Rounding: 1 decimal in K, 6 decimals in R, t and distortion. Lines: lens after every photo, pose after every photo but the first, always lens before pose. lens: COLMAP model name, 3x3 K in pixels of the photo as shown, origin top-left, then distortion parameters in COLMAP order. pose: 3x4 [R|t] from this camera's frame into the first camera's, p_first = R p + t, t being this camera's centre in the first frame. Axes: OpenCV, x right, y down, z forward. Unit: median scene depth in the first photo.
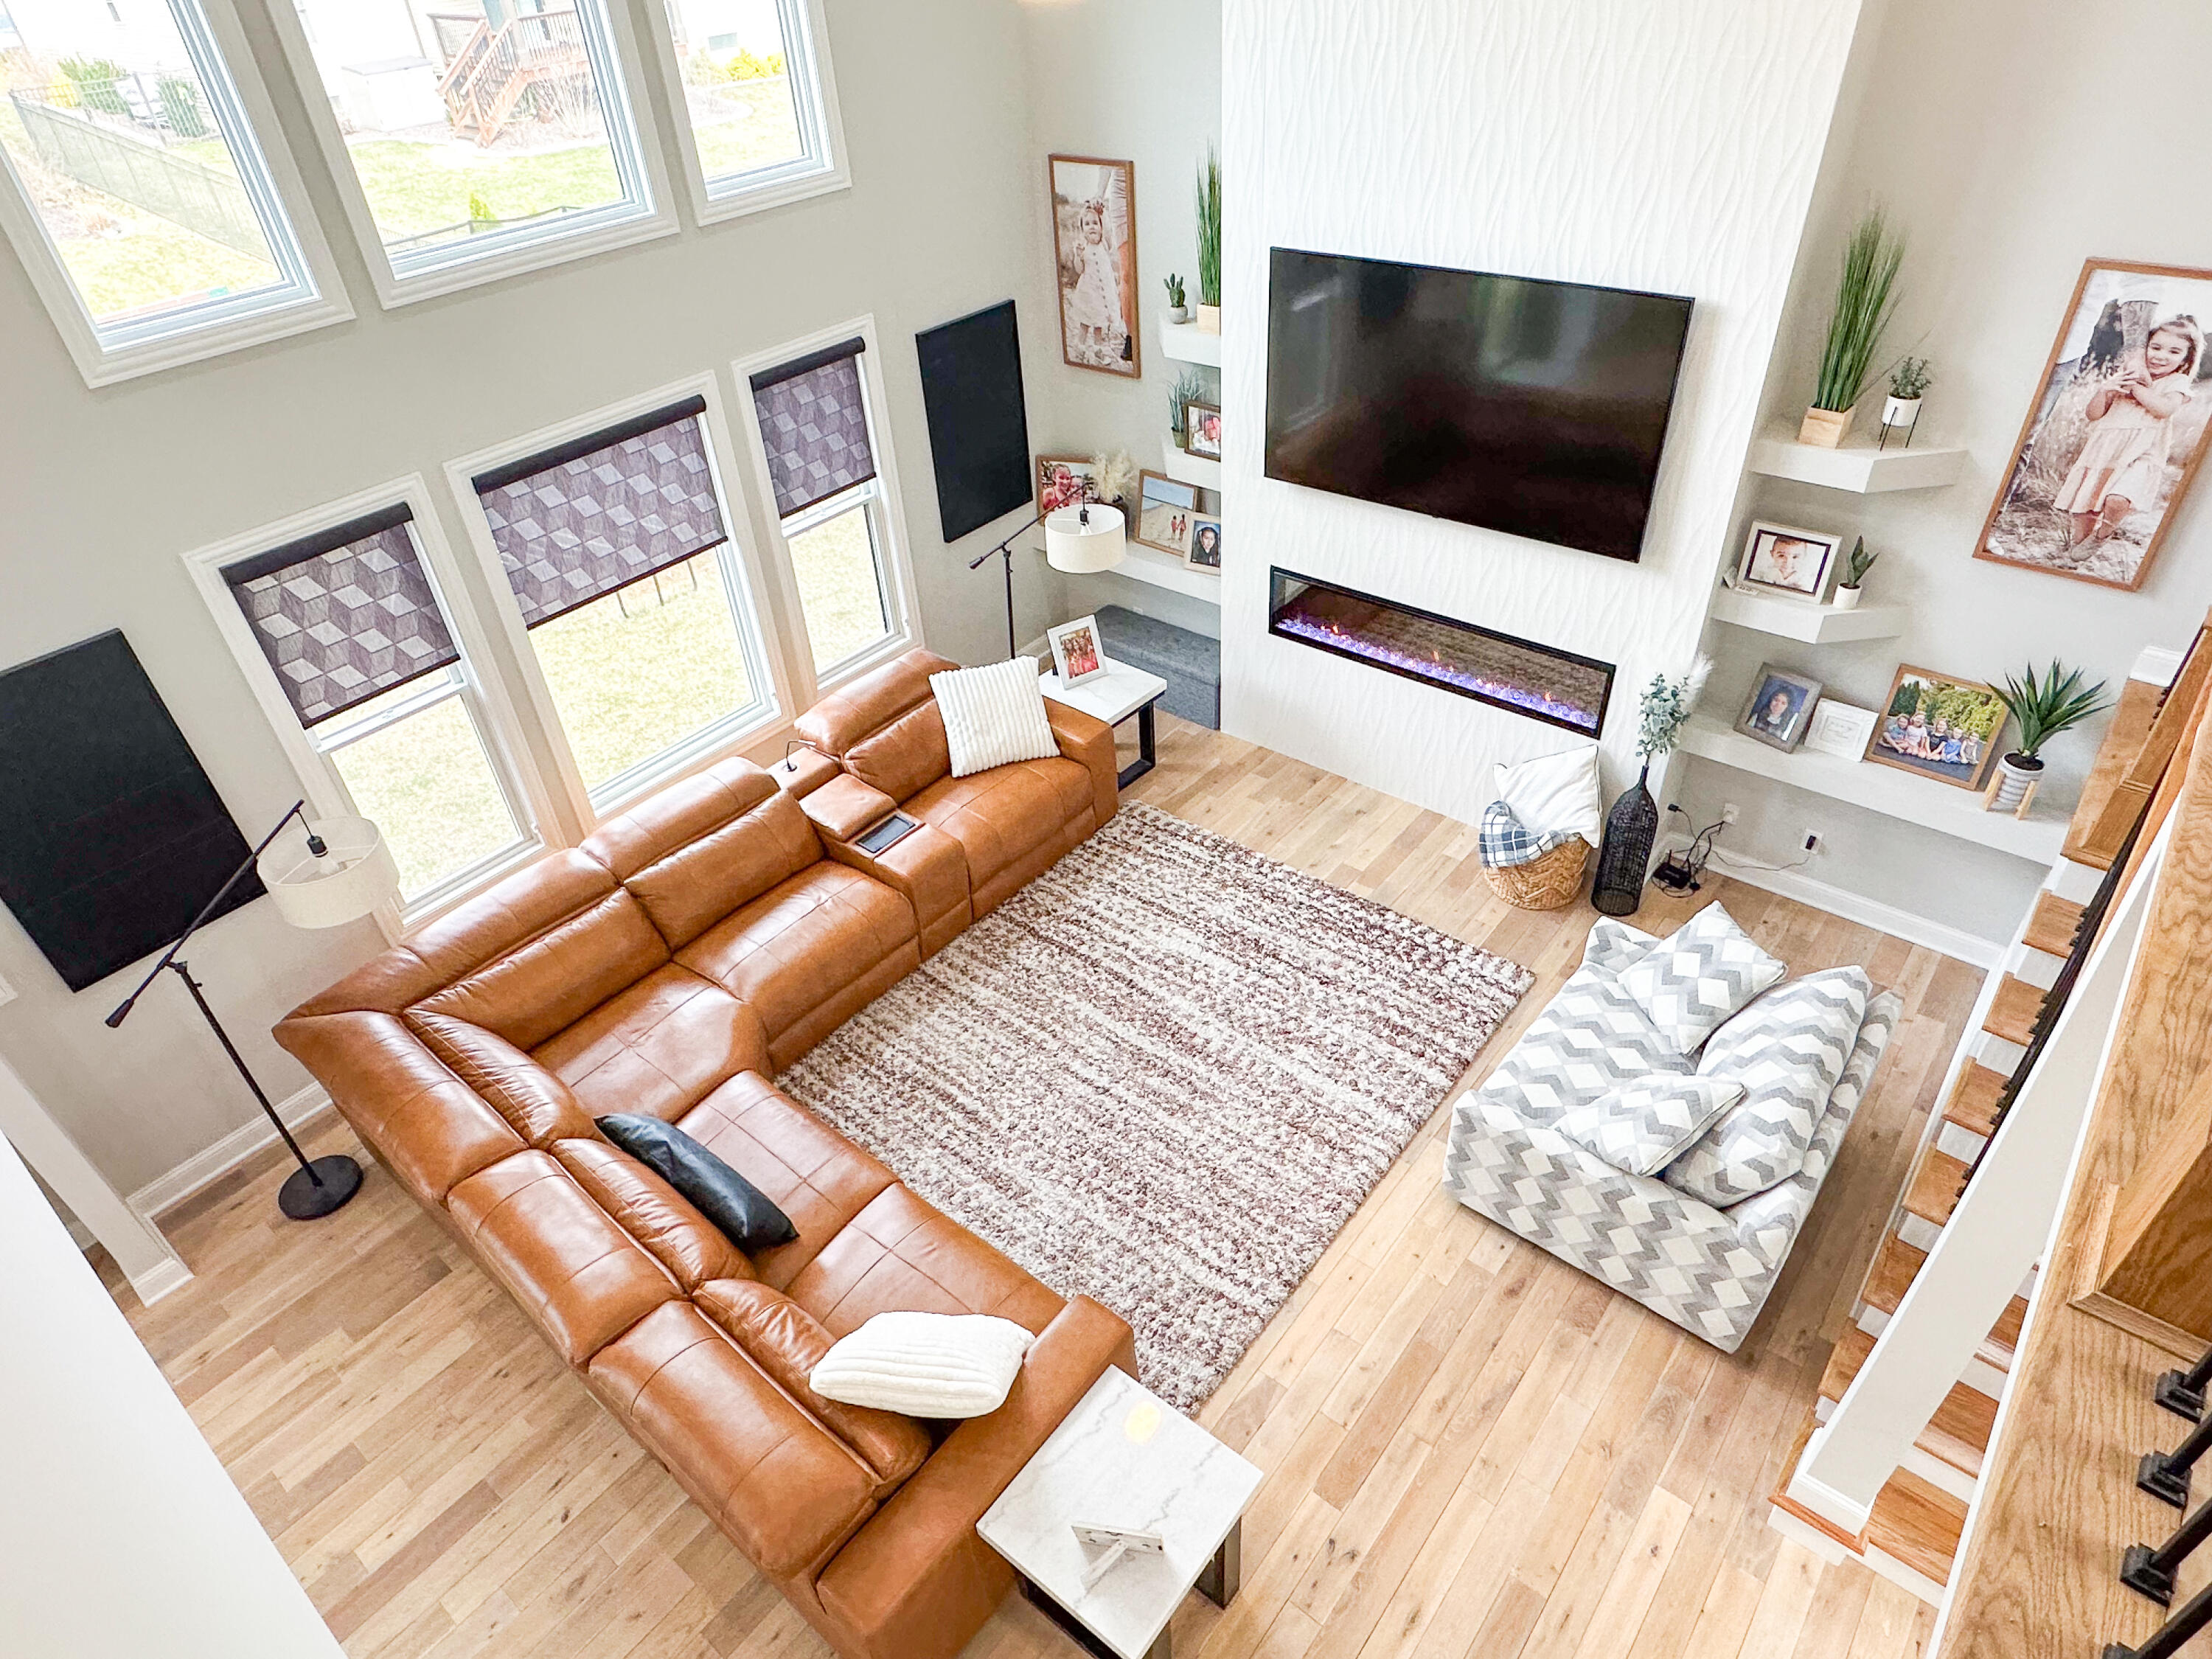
lens RADIAL K [[1285.6, 0, 1103.2], [0, 1285.6, 840.4], [0, 0, 1]] dist [0.001150, -0.002375]
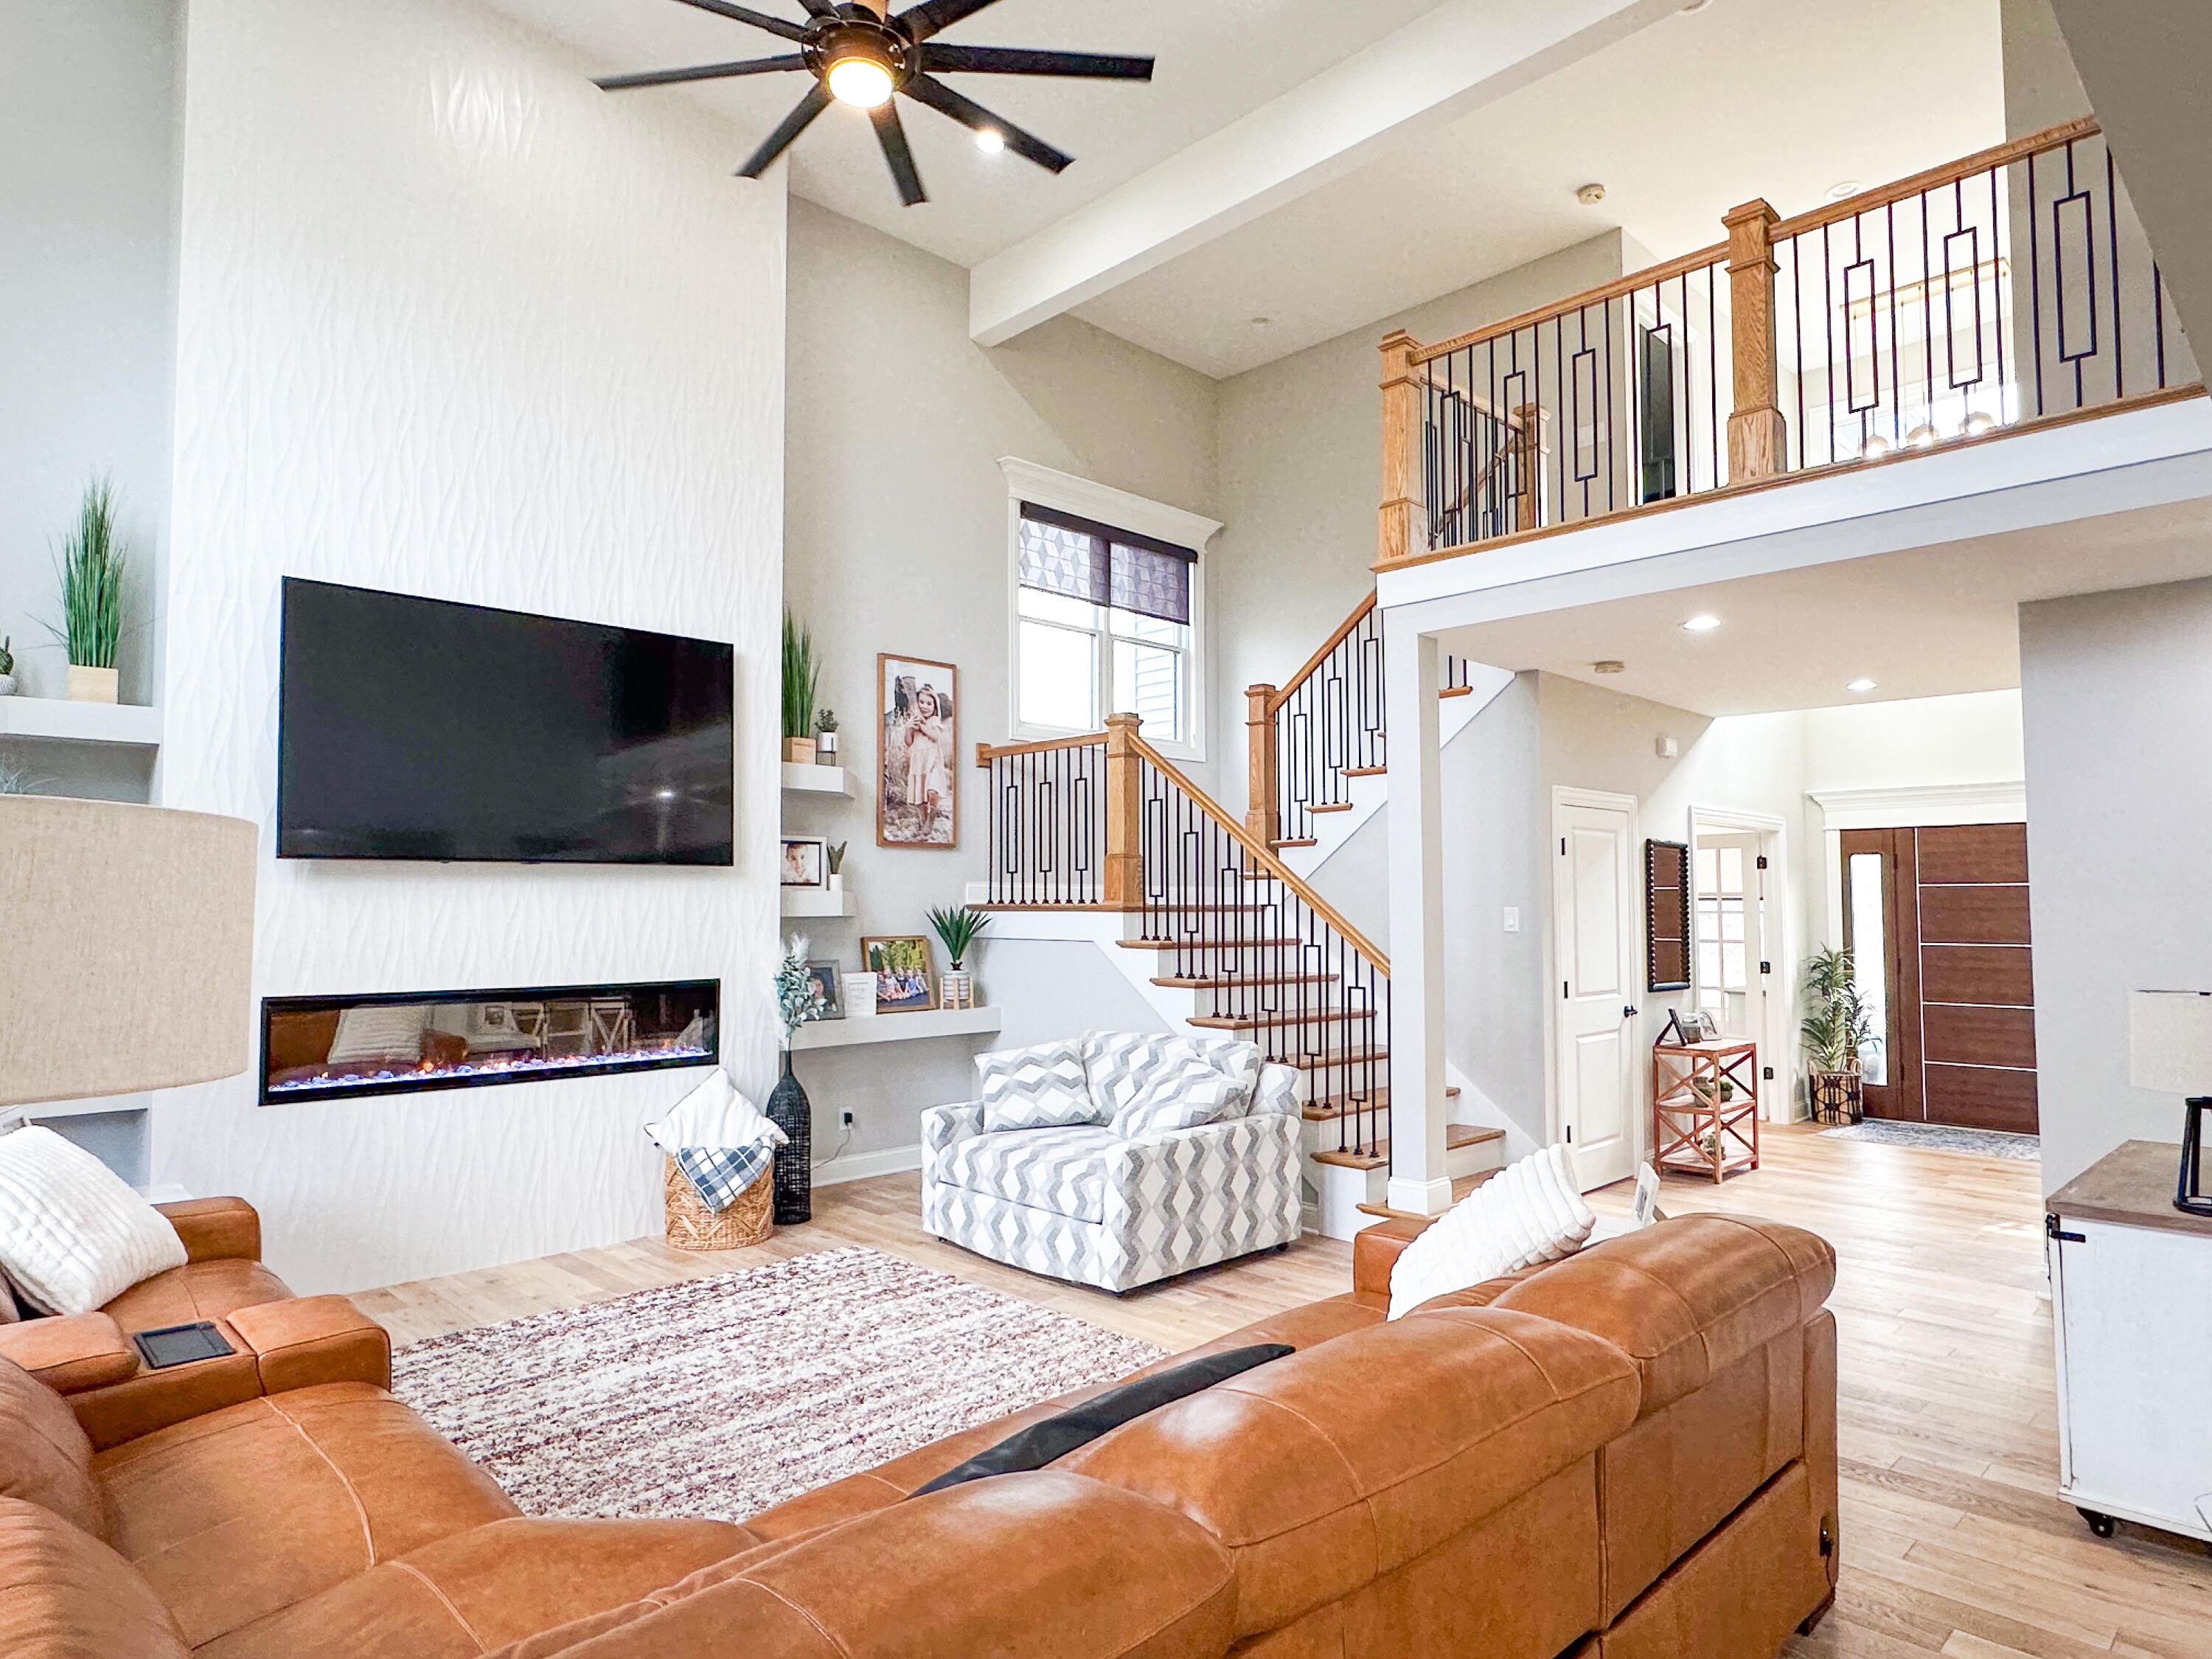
lens RADIAL K [[1285.6, 0, 1103.2], [0, 1285.6, 840.4], [0, 0, 1]] dist [0.001150, -0.002375]
pose [[0.105855, 0.106062, 0.988709, -0.713639], [0.604367, 0.782712, -0.148670, 0.139655], [-0.789643, 0.613281, 0.018754, 0.761084]]
